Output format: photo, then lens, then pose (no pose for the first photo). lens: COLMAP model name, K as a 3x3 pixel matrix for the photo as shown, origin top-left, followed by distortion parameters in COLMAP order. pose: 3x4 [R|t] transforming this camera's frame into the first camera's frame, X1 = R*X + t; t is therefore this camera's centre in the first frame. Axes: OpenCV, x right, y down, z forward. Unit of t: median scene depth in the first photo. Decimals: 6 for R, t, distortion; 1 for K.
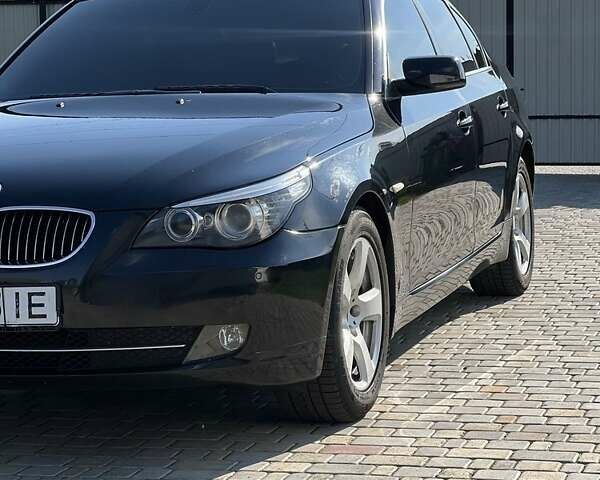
lens RADIAL K [[1856.1, 0, 300.0], [0, 1856.1, 240.0], [0, 0, 1]] dist [-0.469227, 13.746223]
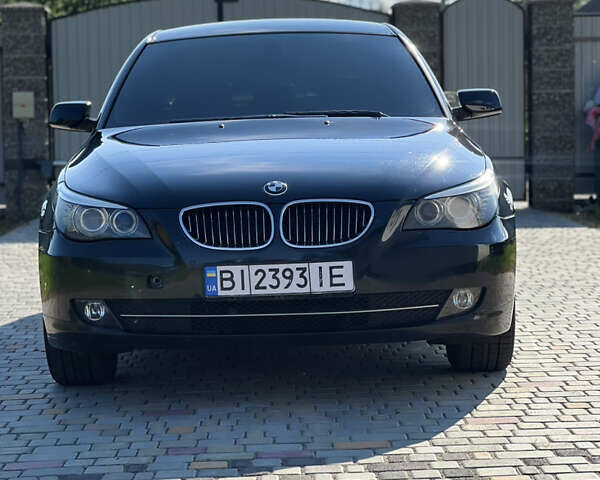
lens RADIAL K [[1856.1, 0, 300.0], [0, 1856.1, 240.0], [0, 0, 1]] dist [-0.469227, 13.746223]
pose [[0.956042, -0.019847, 0.292556, -0.478502], [0.029605, 0.999142, -0.028963, 0.041462], [-0.291730, 0.036351, 0.955810, -0.186285]]
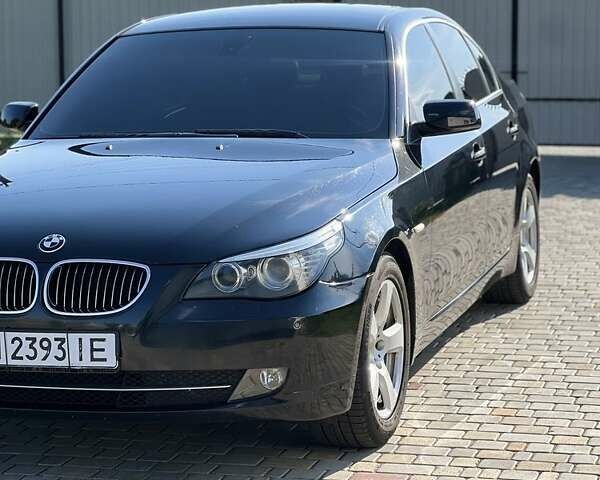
lens RADIAL K [[1856.1, 0, 300.0], [0, 1856.1, 240.0], [0, 0, 1]] dist [-0.469227, 13.746223]
pose [[0.999959, 0.008883, 0.001917, -0.020783], [-0.008941, 0.999414, 0.033042, -0.061163], [-0.001622, -0.033058, 0.999452, -0.098721]]
